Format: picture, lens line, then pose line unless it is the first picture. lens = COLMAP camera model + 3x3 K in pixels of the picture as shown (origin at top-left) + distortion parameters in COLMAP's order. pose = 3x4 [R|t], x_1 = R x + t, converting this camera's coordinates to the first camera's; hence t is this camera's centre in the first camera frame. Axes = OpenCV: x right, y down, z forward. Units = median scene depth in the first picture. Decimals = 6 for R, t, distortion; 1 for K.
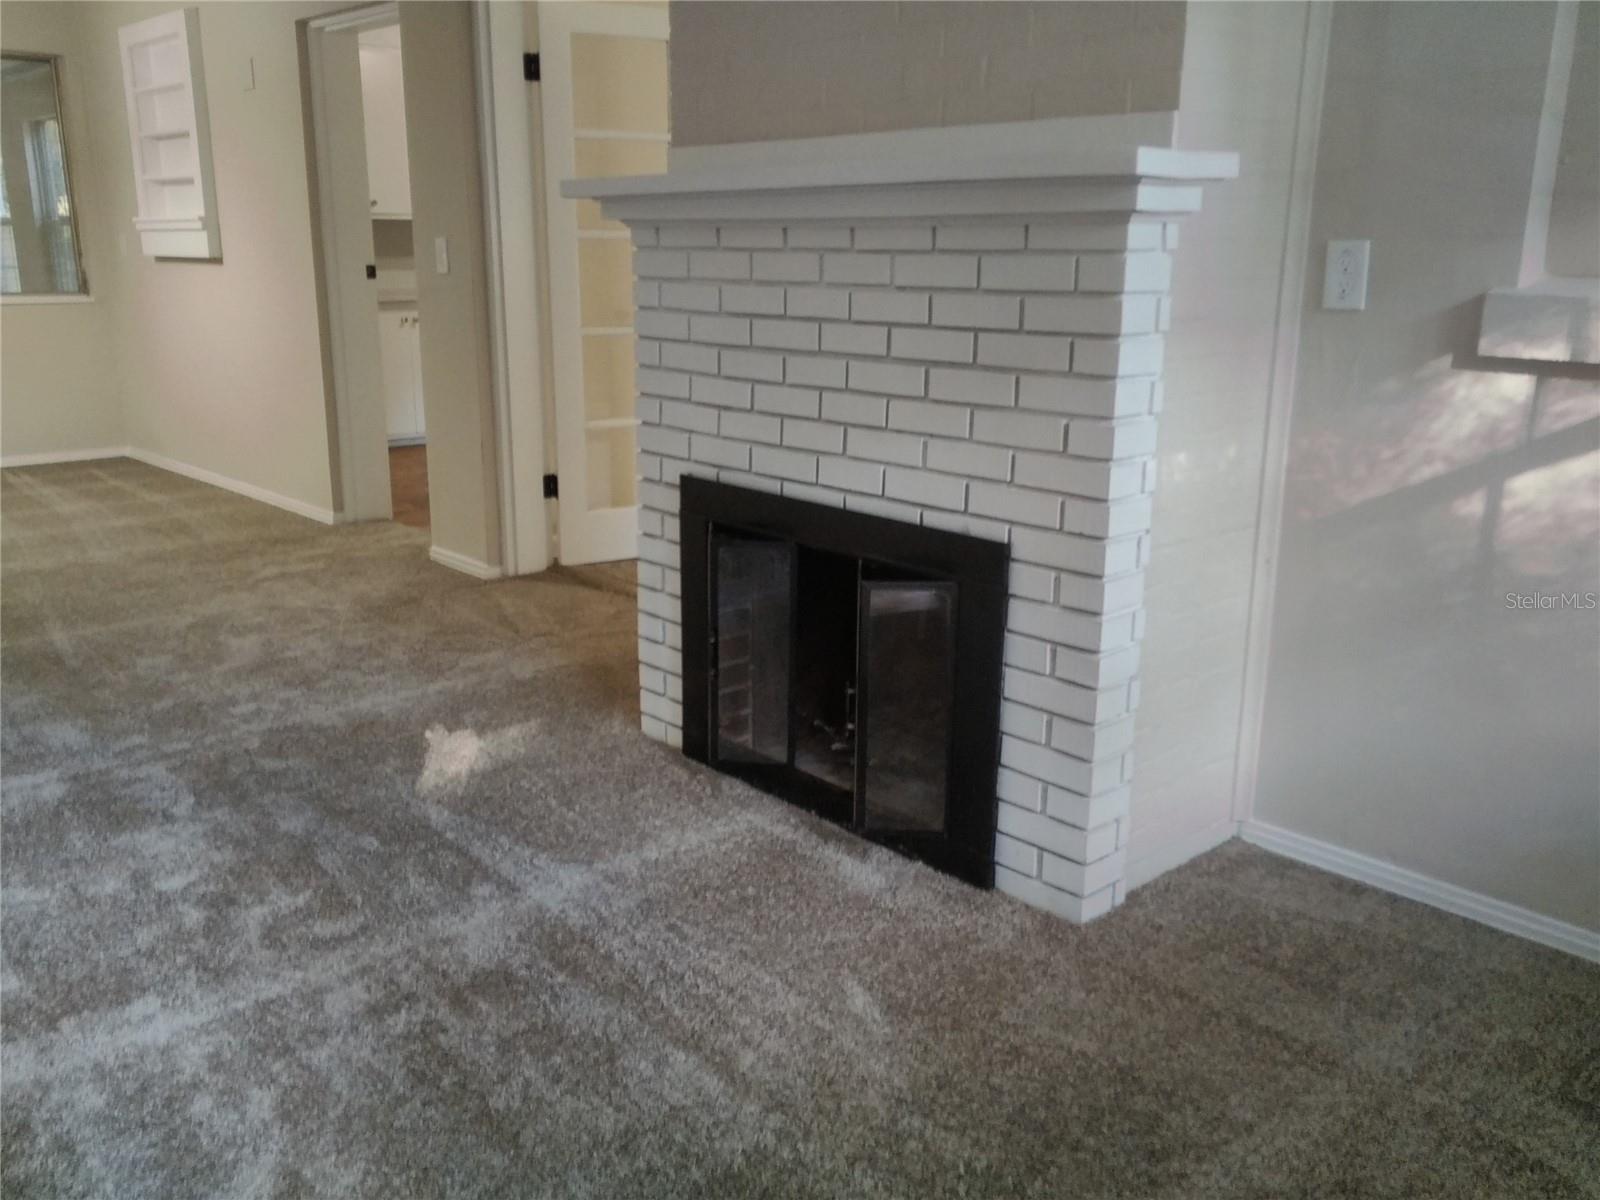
lens RADIAL K [[1316.9, 0, 805.0], [0, 1316.9, 594.5], [0, 0, 1]] dist [0.043364, -0.070403]
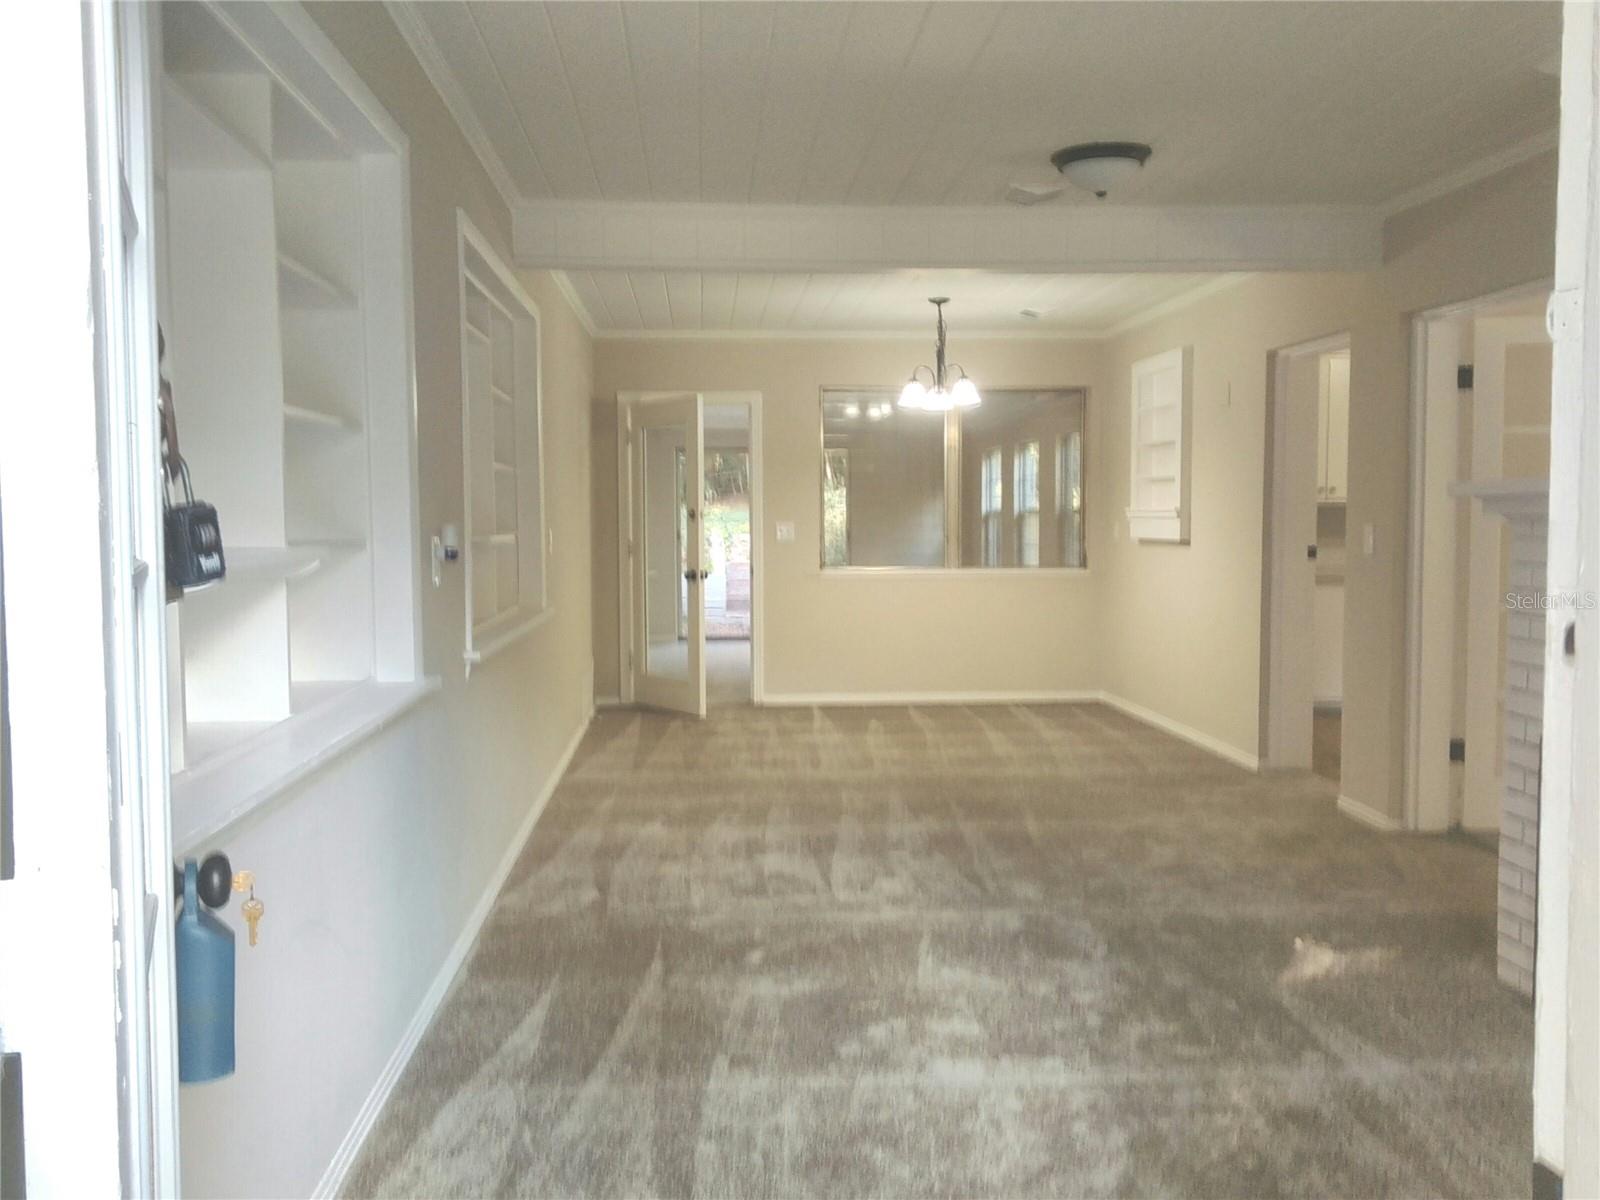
lens RADIAL K [[1316.9, 0, 805.0], [0, 1316.9, 594.5], [0, 0, 1]] dist [0.043364, -0.070403]
pose [[0.765975, 0.025485, -0.642365, 0.135069], [-0.153172, 0.977672, -0.143859, 0.043569], [0.624356, 0.208584, 0.752776, -0.233676]]
